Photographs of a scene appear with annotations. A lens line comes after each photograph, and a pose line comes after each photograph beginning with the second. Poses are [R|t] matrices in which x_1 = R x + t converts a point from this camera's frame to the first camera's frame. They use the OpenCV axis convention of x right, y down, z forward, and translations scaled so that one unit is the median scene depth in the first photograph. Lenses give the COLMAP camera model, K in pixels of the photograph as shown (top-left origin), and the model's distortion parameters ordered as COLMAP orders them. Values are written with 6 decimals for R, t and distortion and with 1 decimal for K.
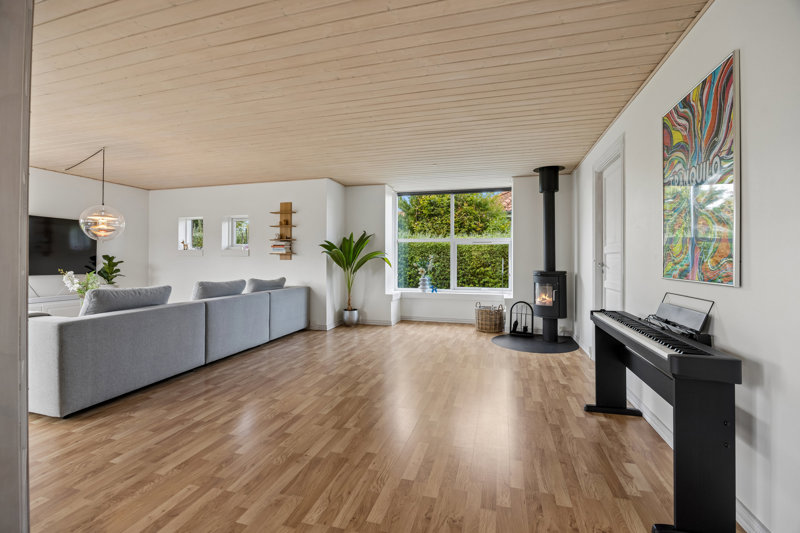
lens RADIAL K [[357.0, 0, 399.7], [0, 357.0, 258.6], [0, 0, 1]] dist [-0.015285, -0.000645]
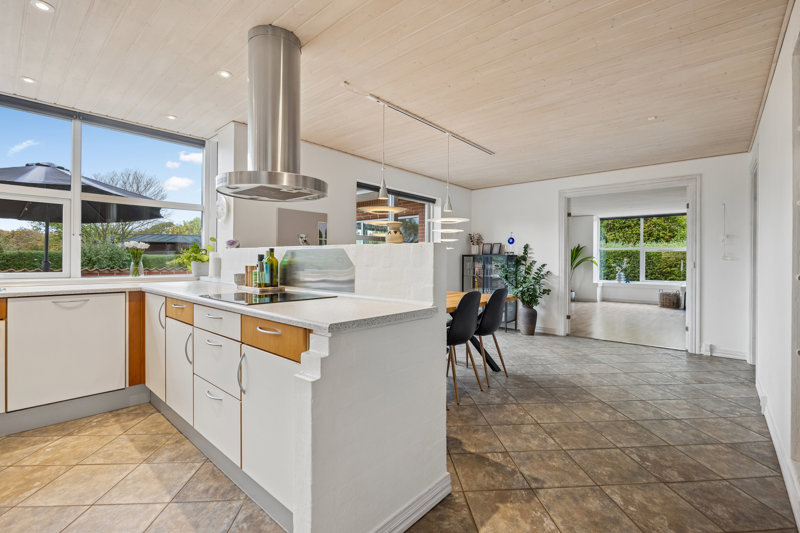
lens RADIAL K [[357.0, 0, 400.7], [0, 357.0, 265.6], [0, 0, 1]] dist [-0.015285, -0.000645]
pose [[0.900978, 0.007408, -0.433802, -0.115243], [-0.002463, 0.999925, 0.011960, 0.003894], [0.433858, -0.009707, 0.900929, -0.759383]]
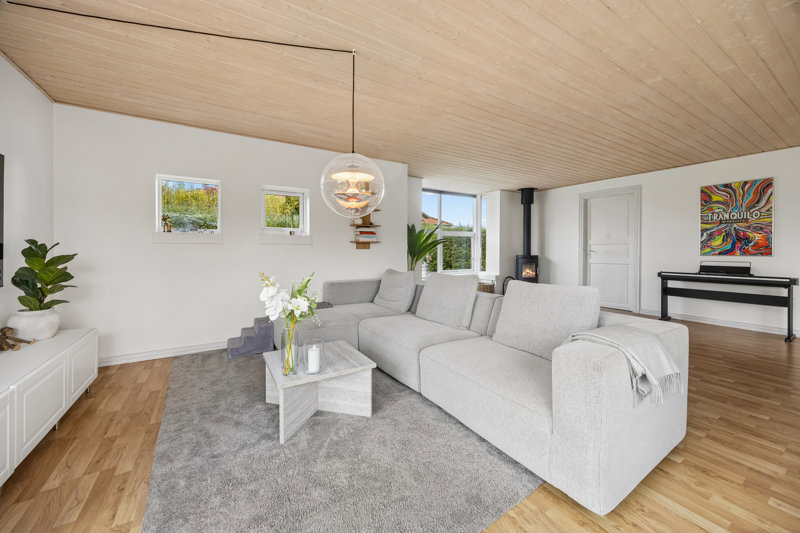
lens RADIAL K [[321.7, 0, 408.2], [0, 321.7, 252.5], [0, 0, 1]] dist [0.000443, -0.000132]
pose [[0.642850, -0.013094, 0.765880, -0.789503], [0.000035, 0.999854, 0.017065, -0.001394], [-0.765992, -0.010944, 0.642757, 0.402386]]
